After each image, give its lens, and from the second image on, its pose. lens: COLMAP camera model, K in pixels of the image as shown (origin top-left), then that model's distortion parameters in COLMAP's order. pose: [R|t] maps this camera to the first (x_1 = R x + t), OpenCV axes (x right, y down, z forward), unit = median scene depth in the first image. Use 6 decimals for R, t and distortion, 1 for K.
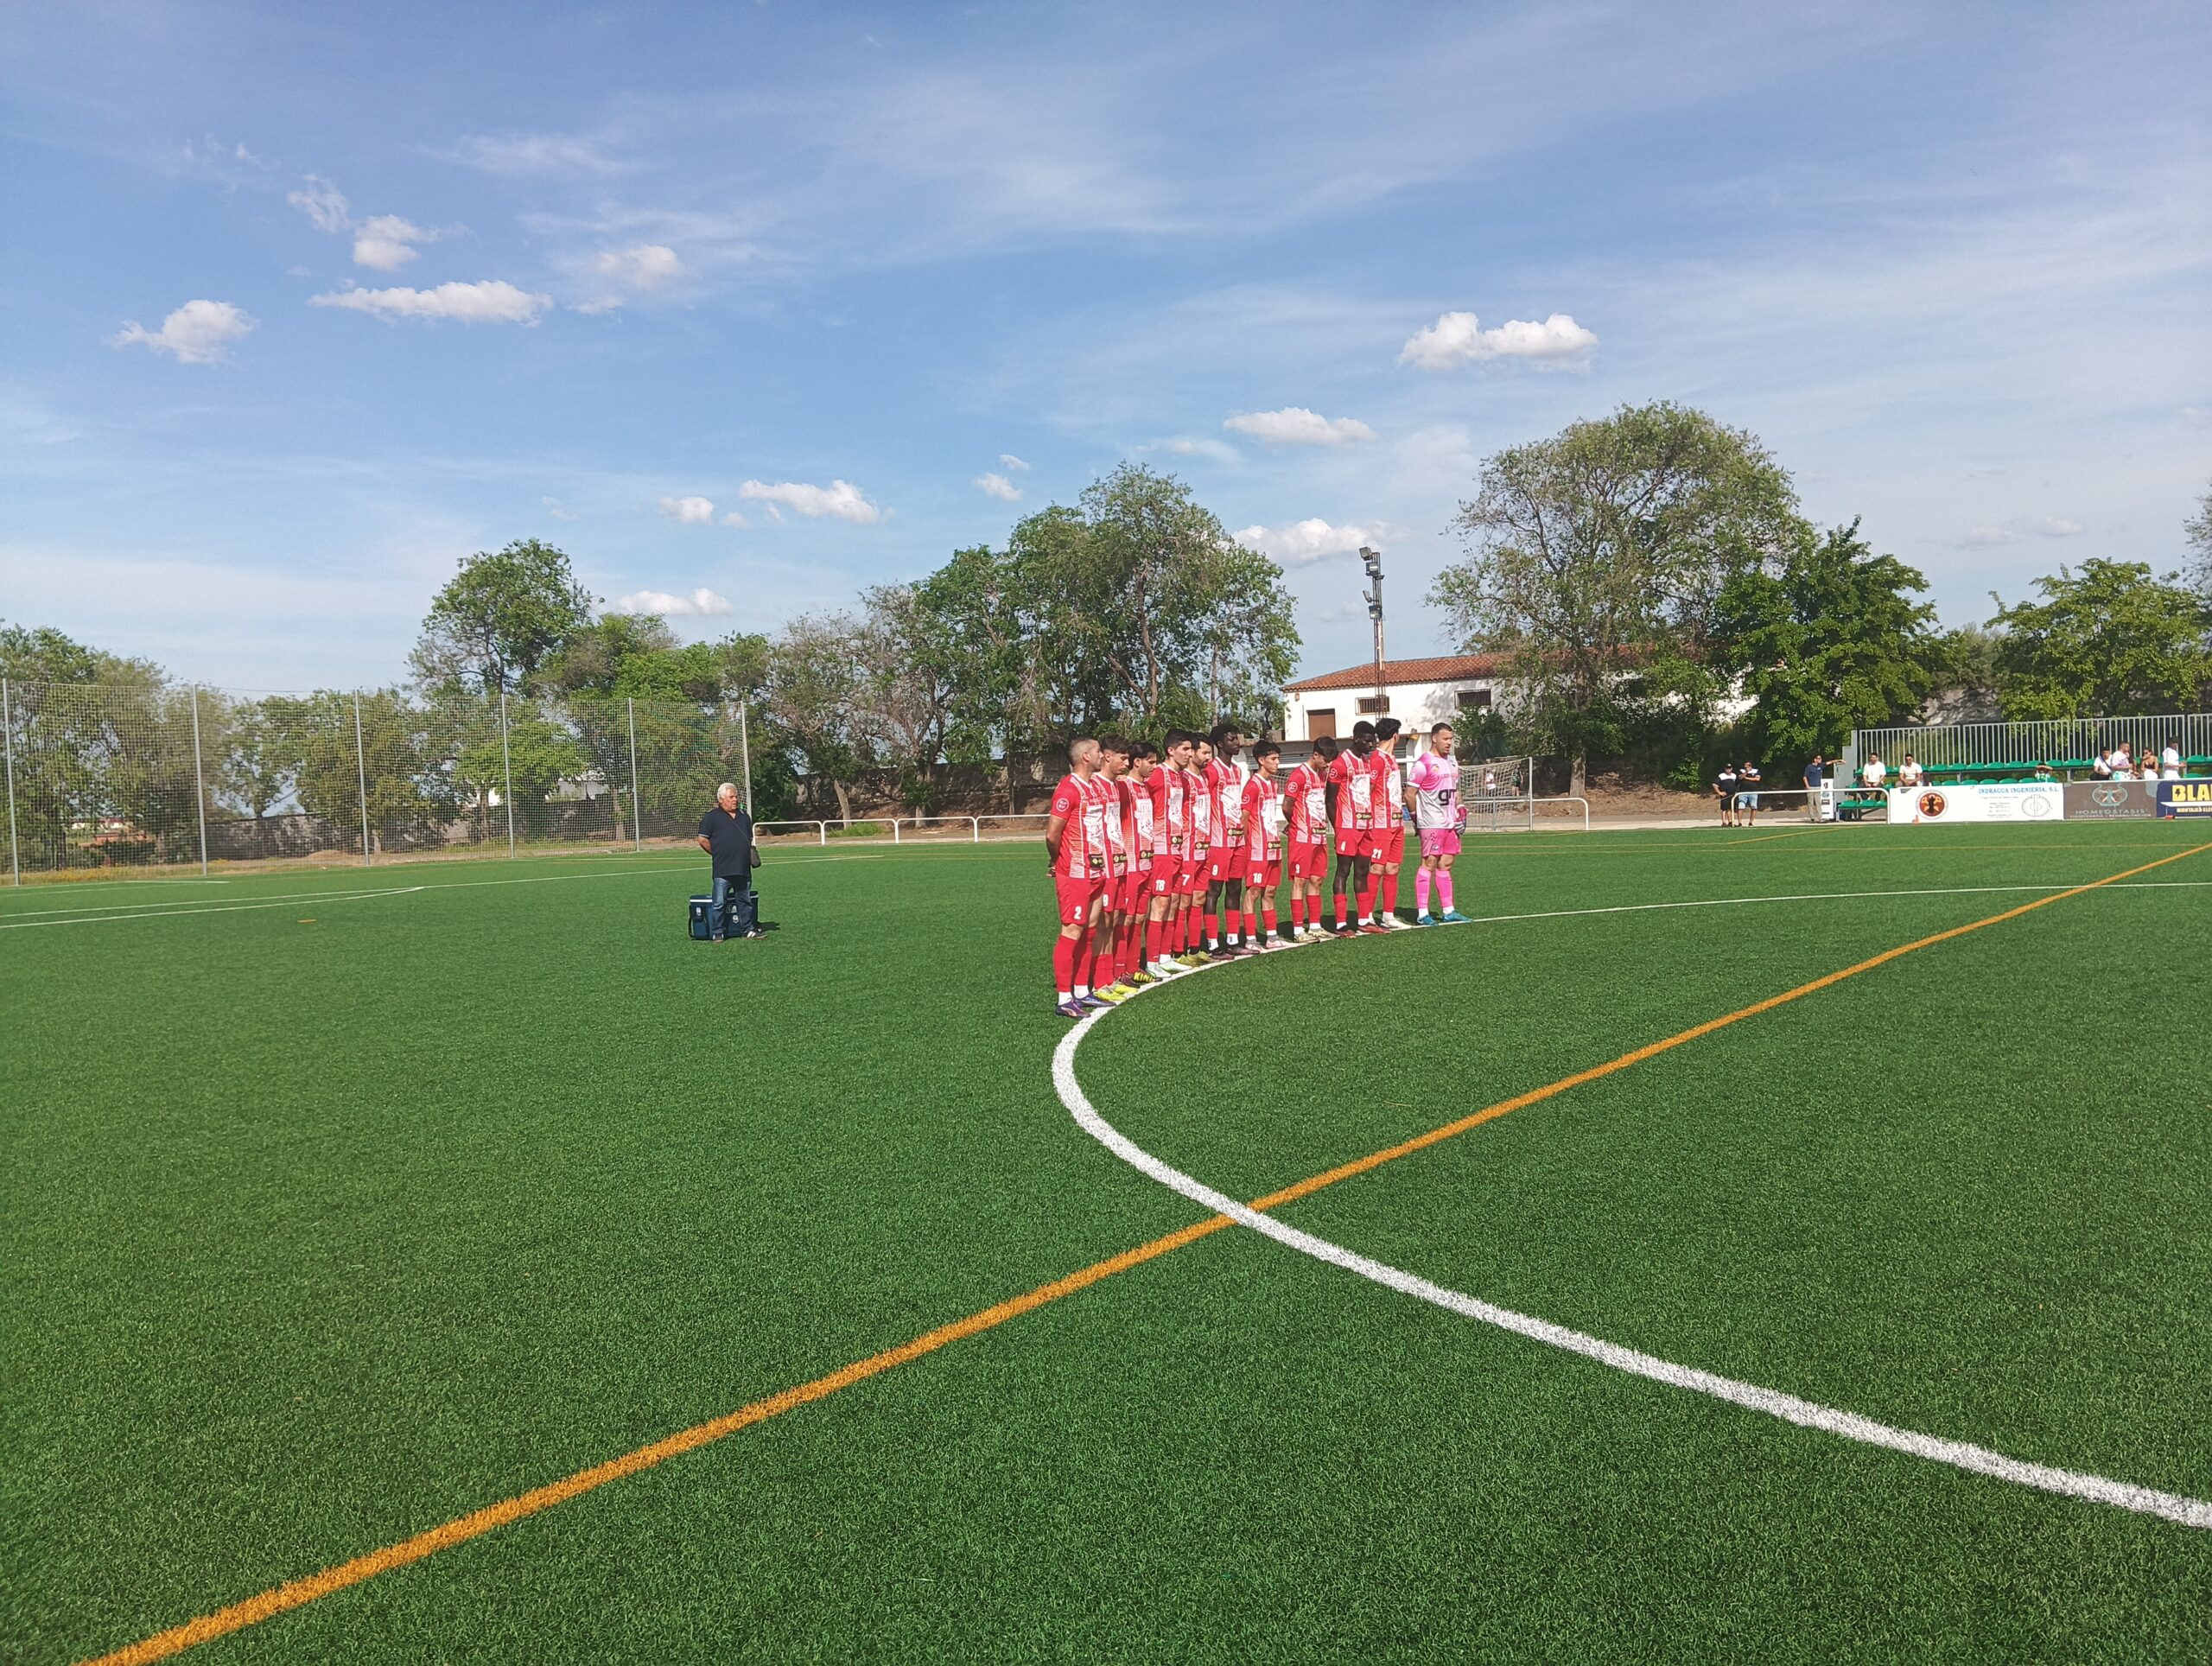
lens RADIAL K [[1801.4, 0, 1106.0], [0, 1801.4, 833.0], [0, 0, 1]] dist [0.003387, -0.078385]
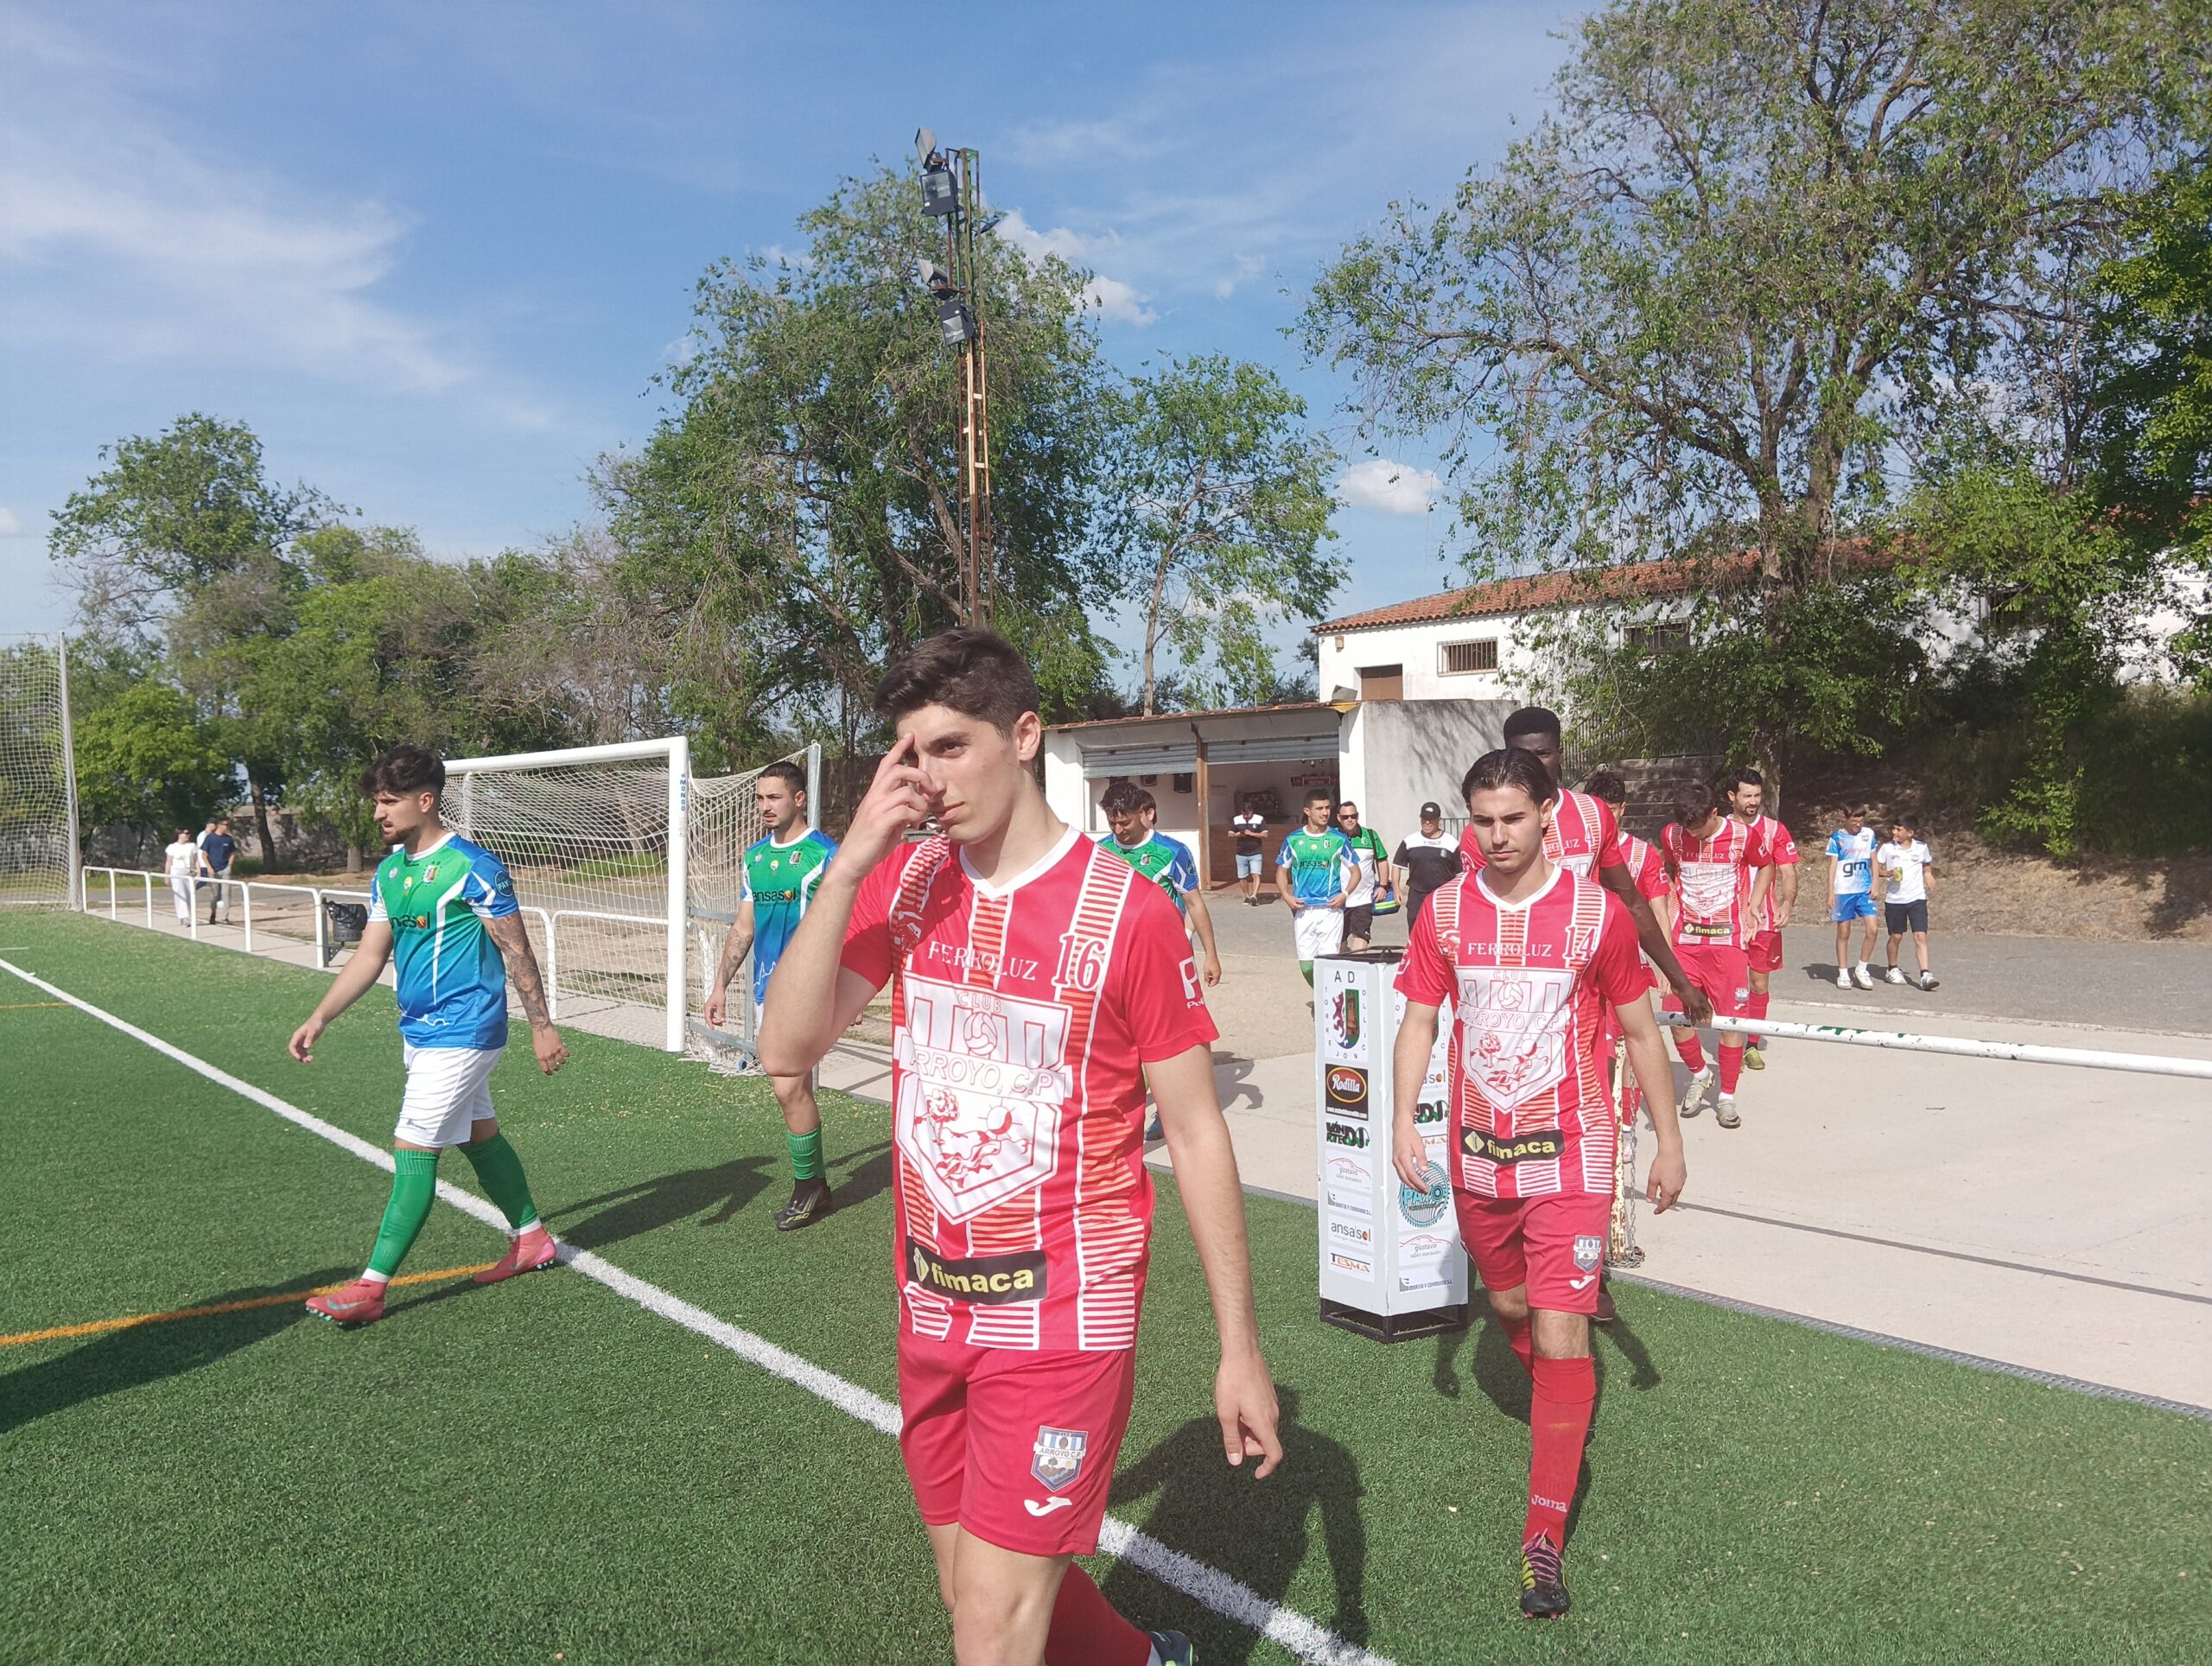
lens RADIAL K [[1801.4, 0, 1106.0], [0, 1801.4, 833.0], [0, 0, 1]] dist [0.003387, -0.078385]
pose [[0.941332, 0.029956, -0.336150, 0.232445], [-0.032655, 0.999464, -0.002377, -0.018576], [0.335899, 0.013214, 0.941805, 0.520322]]
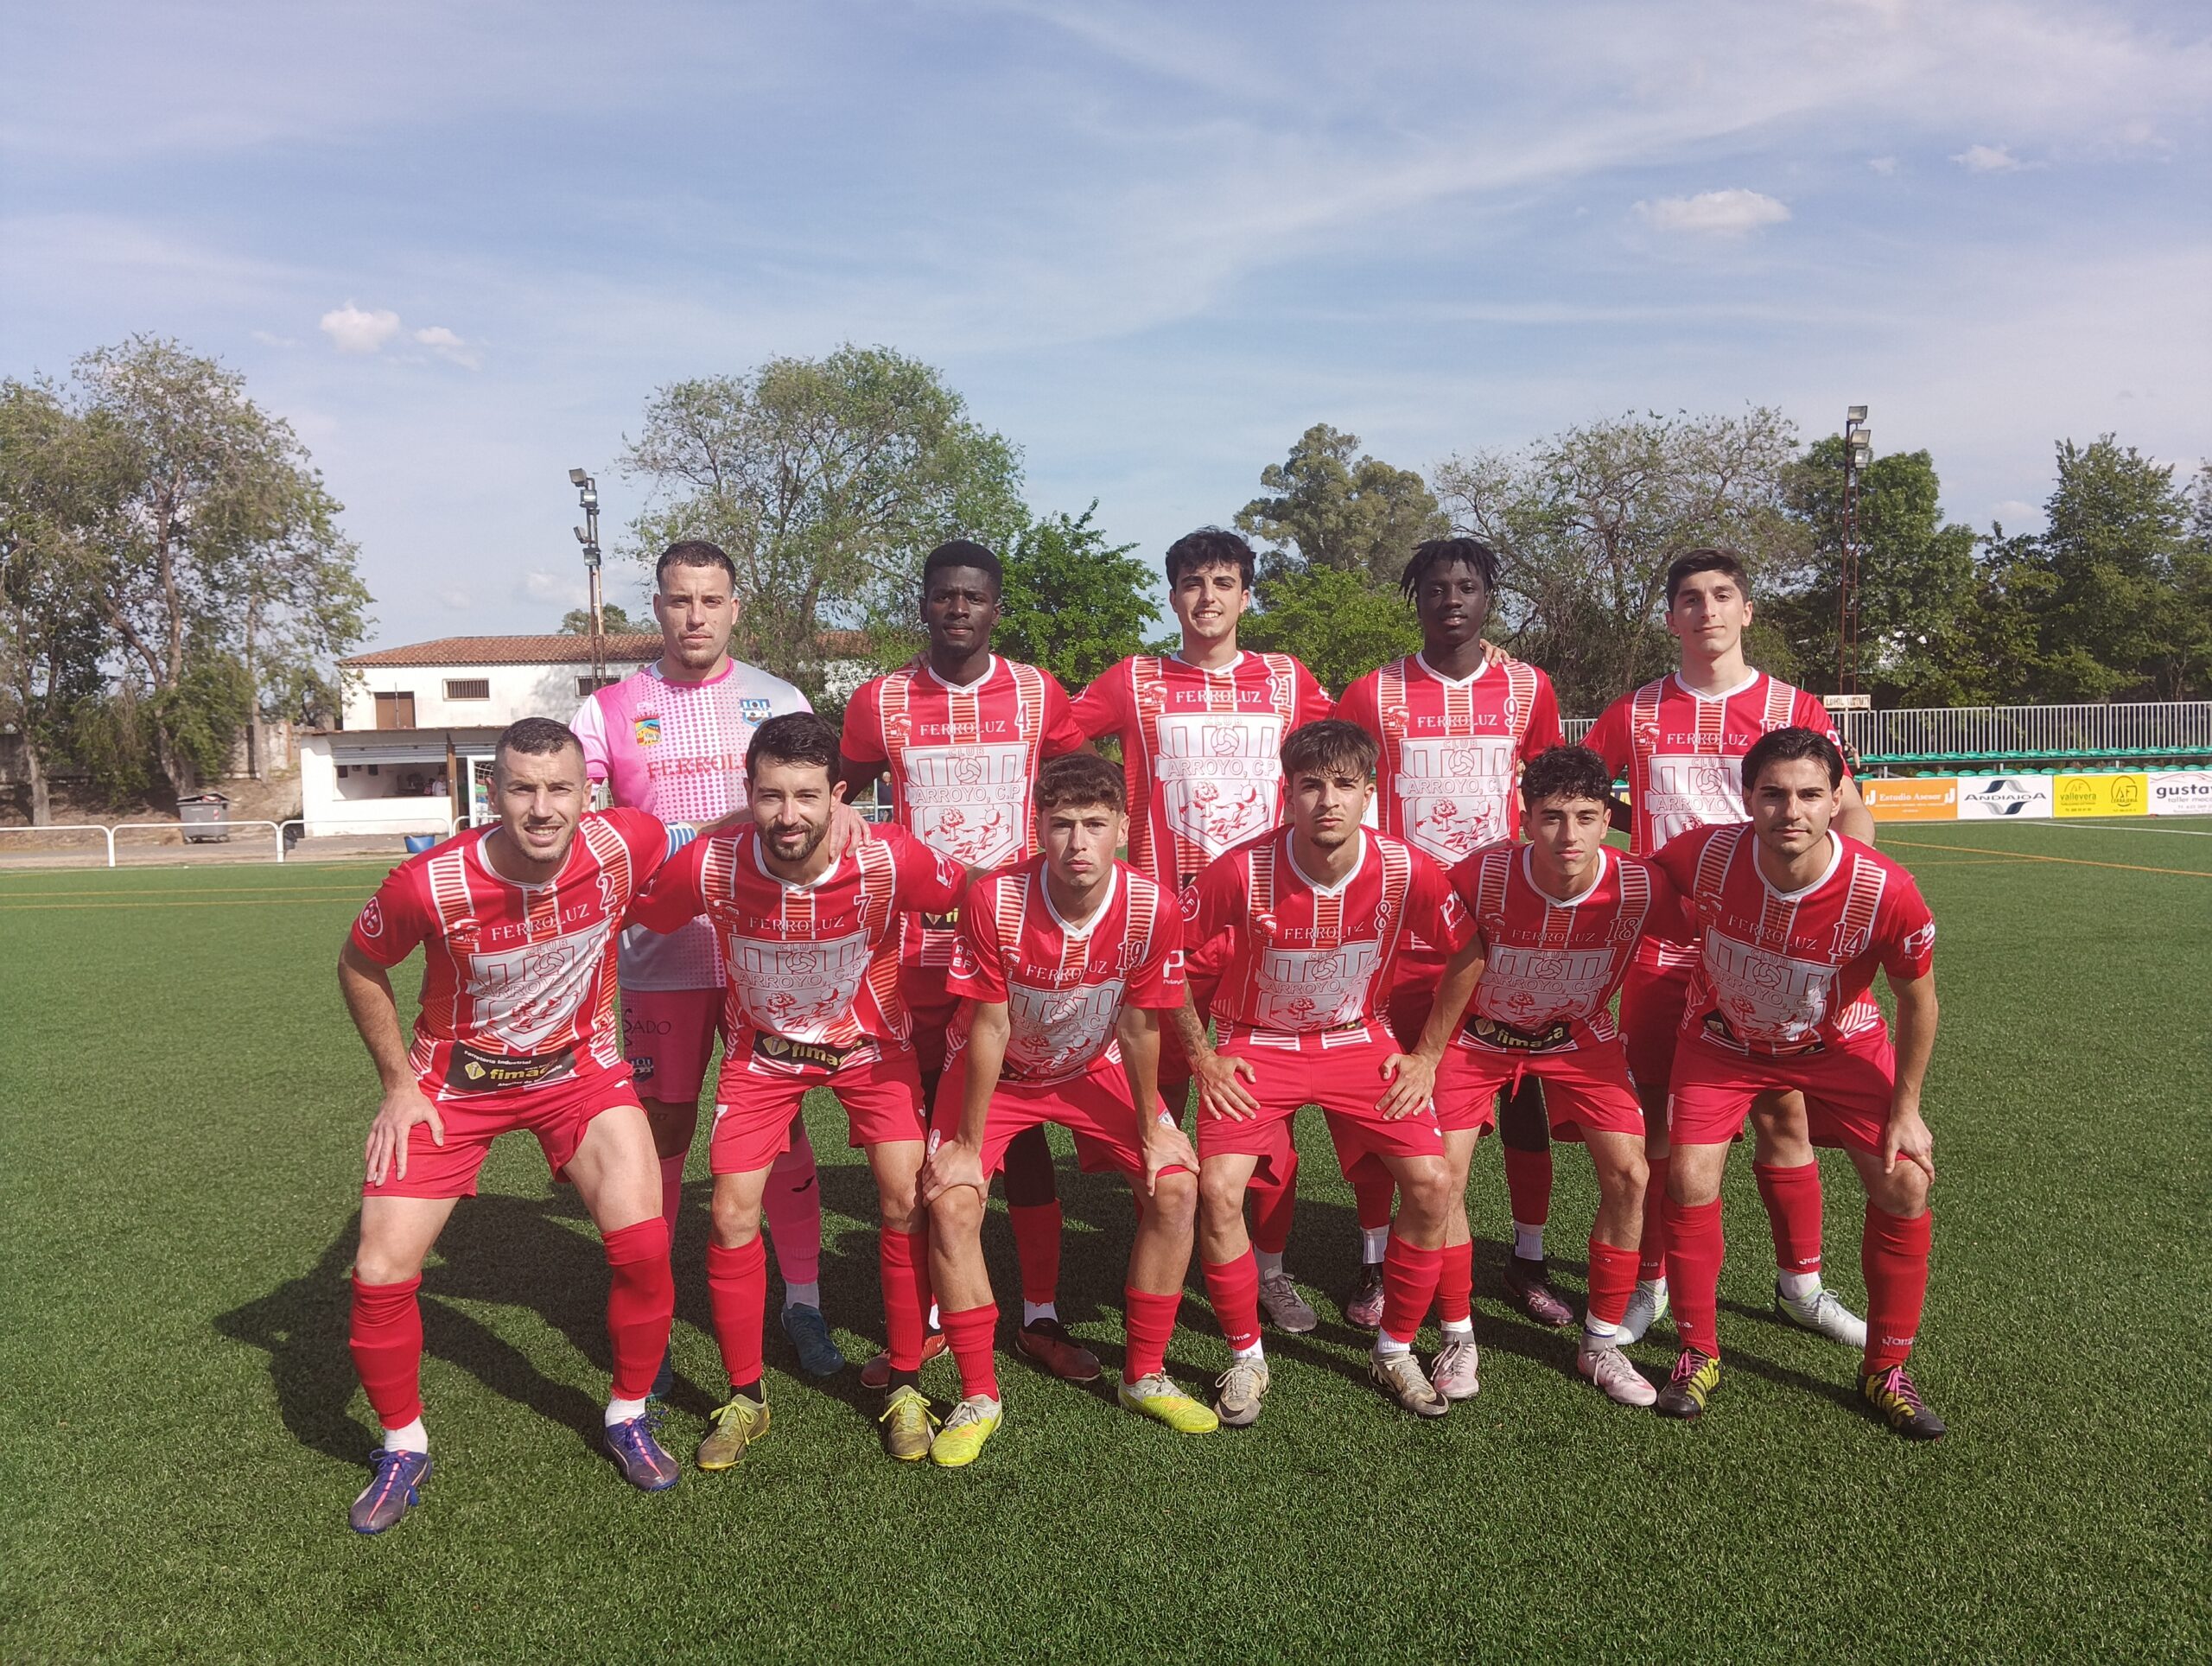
lens RADIAL K [[1801.4, 0, 1106.0], [0, 1801.4, 833.0], [0, 0, 1]] dist [0.003387, -0.078385]
pose [[0.810063, 0.000797, 0.586342, -0.091023], [0.005406, 0.999946, -0.008827, 0.000469], [-0.586317, 0.010320, 0.810016, 0.206446]]
